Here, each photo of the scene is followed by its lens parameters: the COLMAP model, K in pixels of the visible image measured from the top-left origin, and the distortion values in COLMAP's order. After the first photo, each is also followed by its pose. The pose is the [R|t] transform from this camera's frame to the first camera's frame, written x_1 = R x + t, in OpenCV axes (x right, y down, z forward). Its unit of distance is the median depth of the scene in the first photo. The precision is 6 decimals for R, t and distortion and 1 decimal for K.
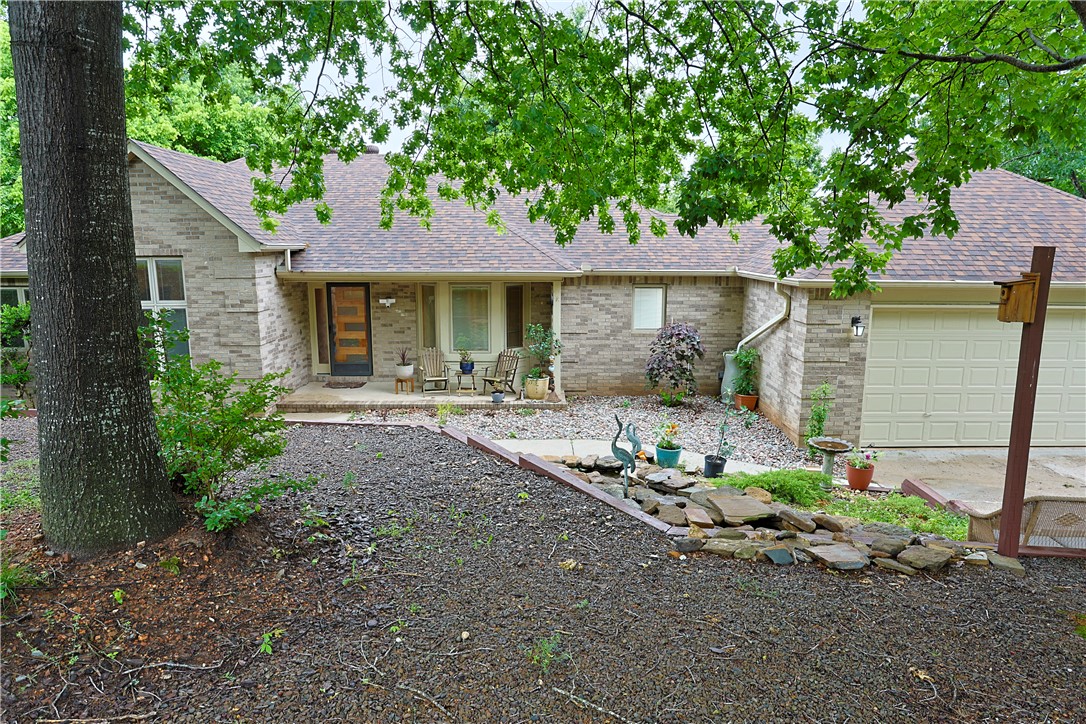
lens RADIAL K [[693.0, 0, 575.1], [0, 693.0, 384.2], [0, 0, 1]] dist [-0.032624, 0.001072]
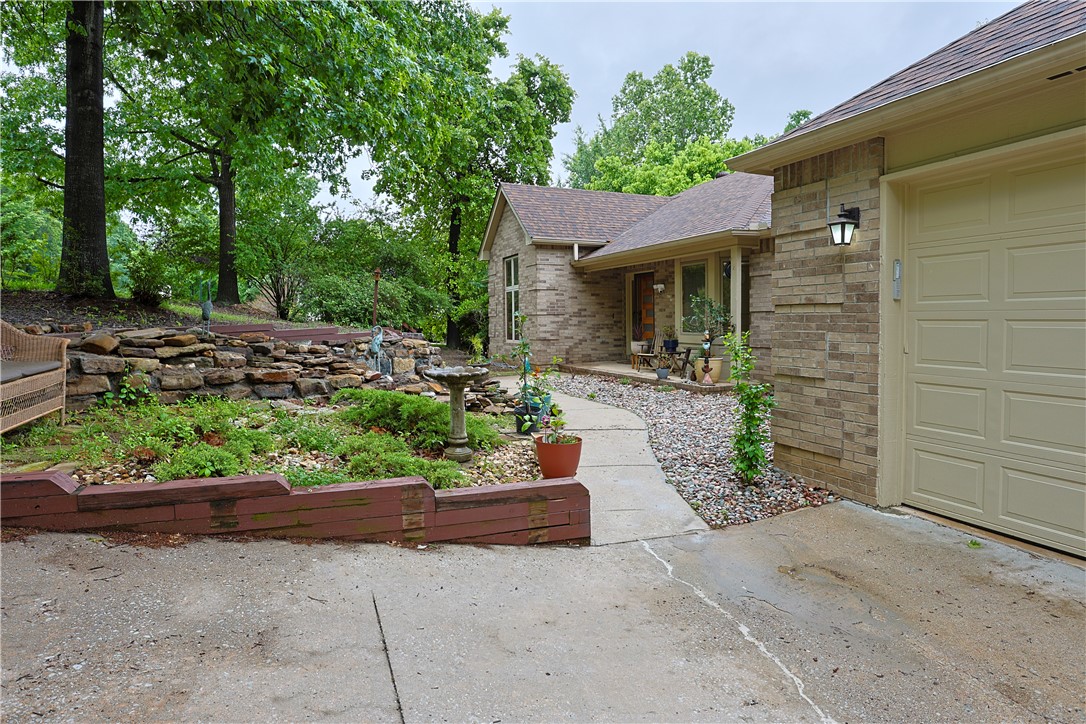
lens RADIAL K [[614.4, 0, 537.9], [0, 614.4, 355.6], [0, 0, 1]] dist [-0.004066, -0.000496]
pose [[0.334316, 0.042367, -0.941508, 0.680572], [-0.185581, 0.982390, -0.021691, 0.048584], [0.924009, 0.181978, 0.336291, 0.617791]]
